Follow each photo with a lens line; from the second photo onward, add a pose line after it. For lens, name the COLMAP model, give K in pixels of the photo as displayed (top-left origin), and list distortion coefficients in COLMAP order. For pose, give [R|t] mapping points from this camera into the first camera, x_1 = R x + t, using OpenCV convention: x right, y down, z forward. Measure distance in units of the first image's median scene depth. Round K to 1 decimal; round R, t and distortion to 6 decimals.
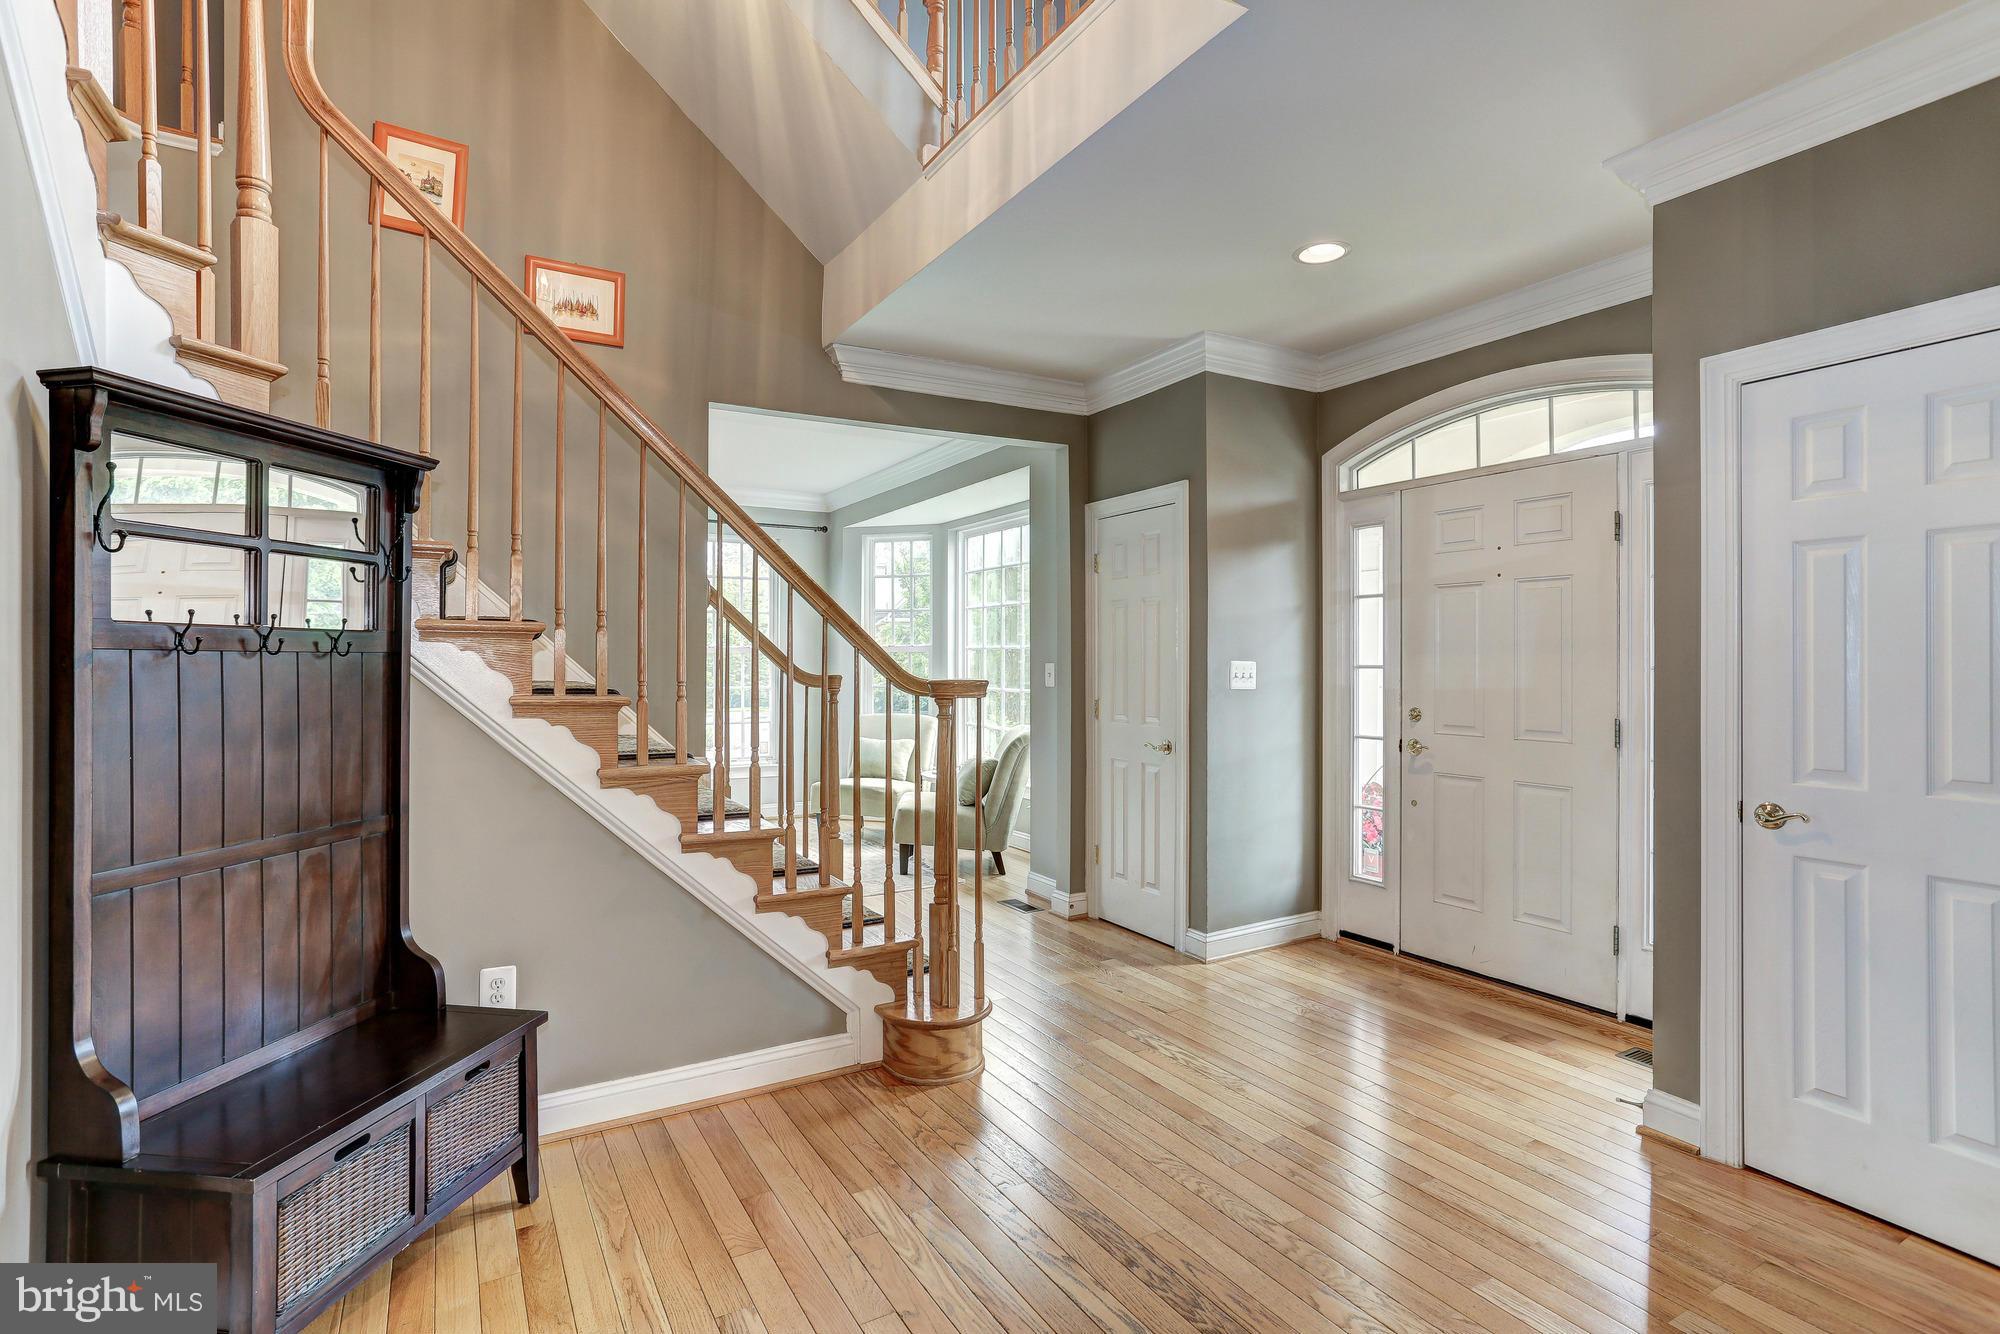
lens RADIAL K [[1051.4, 0, 1000.0], [0, 1051.4, 667.0], [0, 0, 1]] dist [-0.024963, 0.001500]
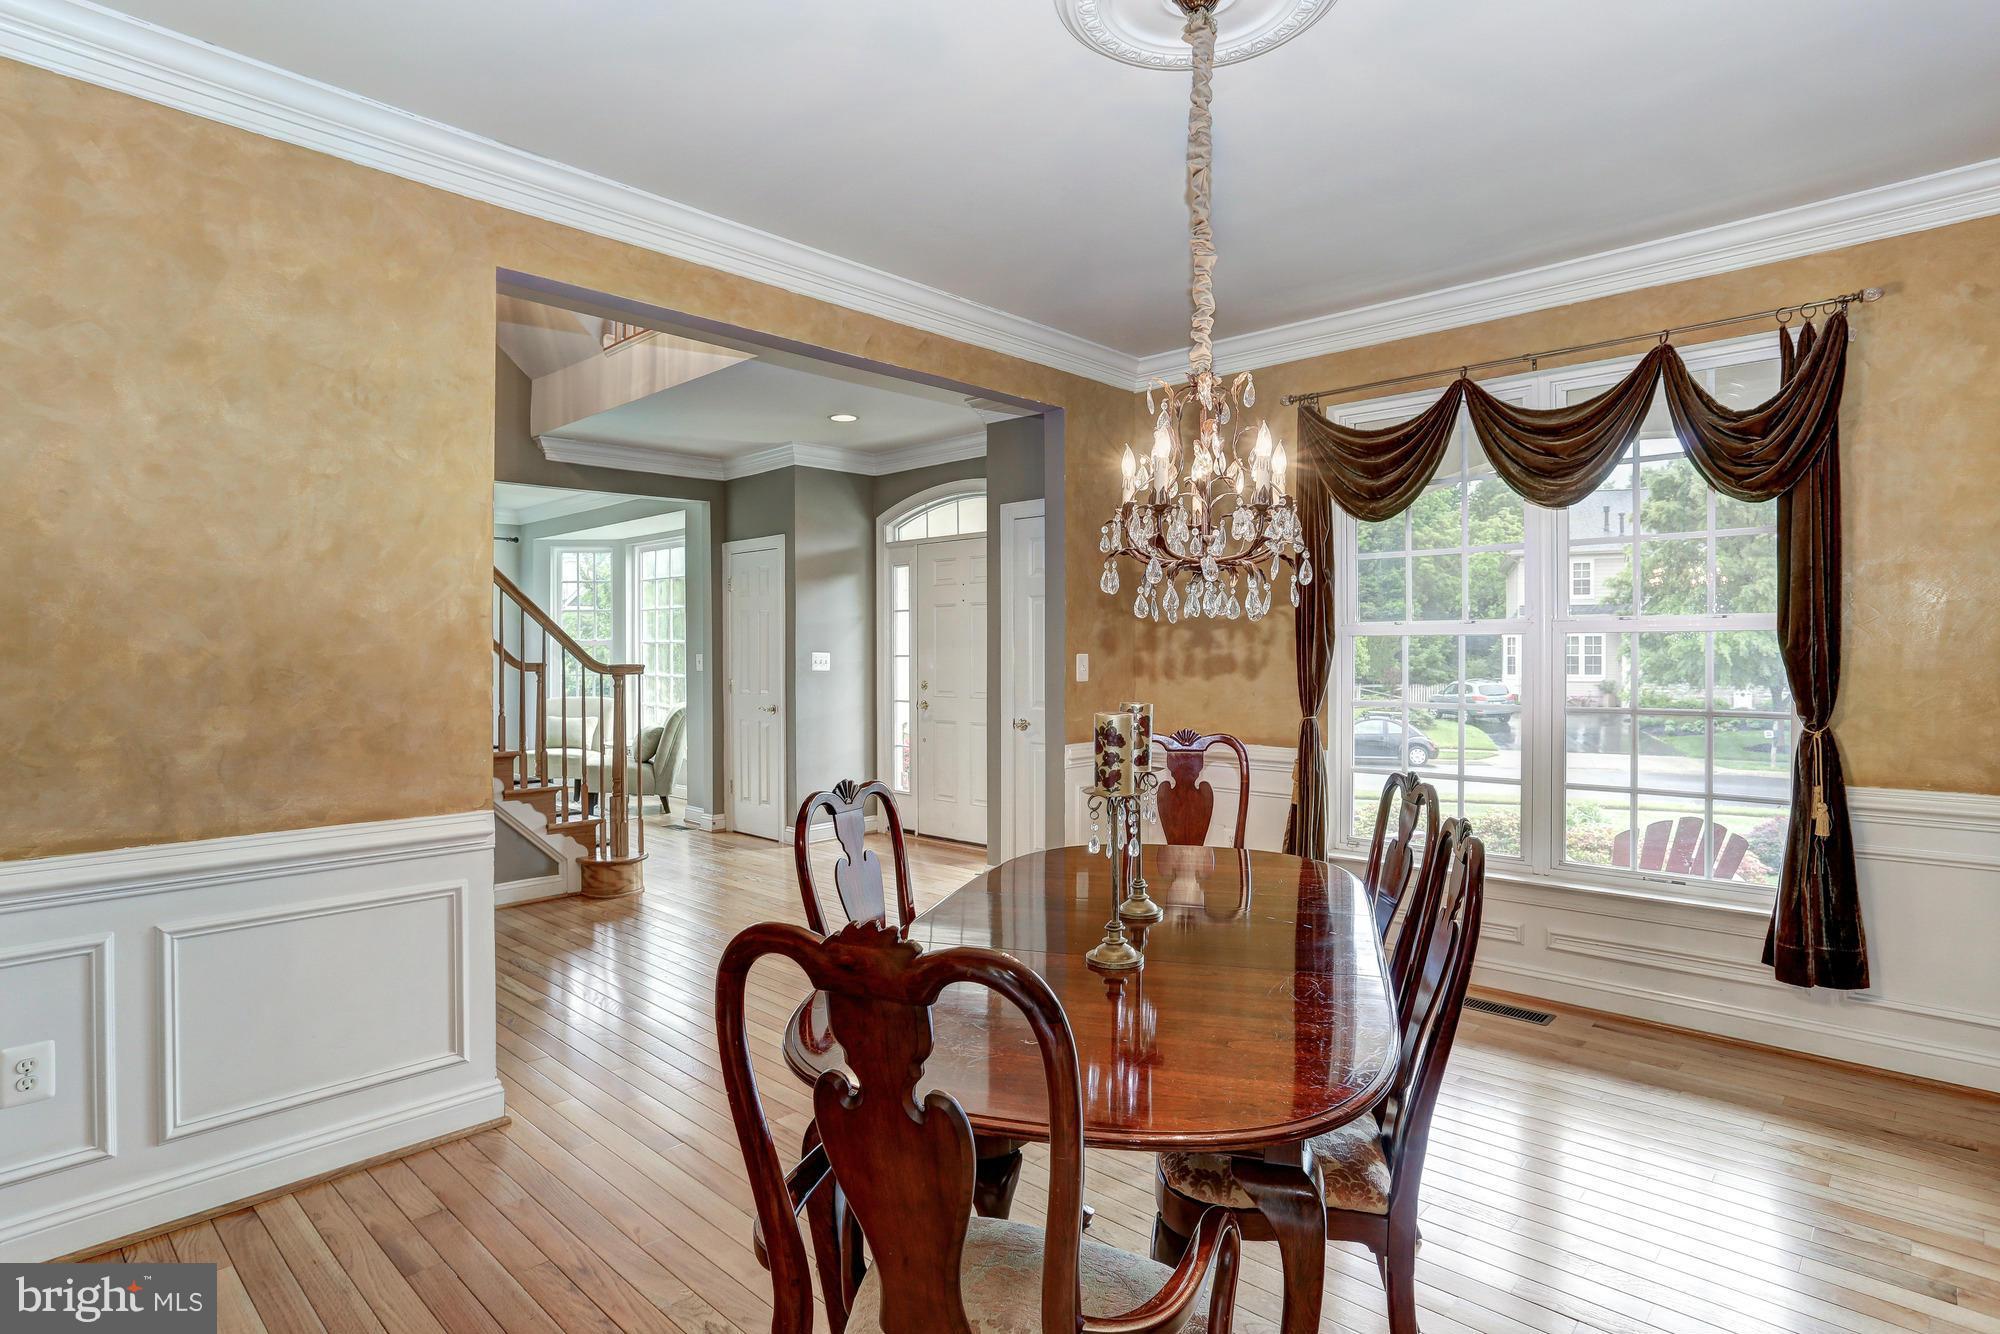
lens RADIAL K [[1176.7, 0, 993.2], [0, 1176.7, 656.9], [0, 0, 1]] dist [-0.031094, 0.000412]
pose [[0.969774, -0.004979, 0.243954, 0.053861], [0.005173, 0.999987, -0.000156, 0.002780], [-0.243950, 0.001413, 0.969787, -0.728511]]
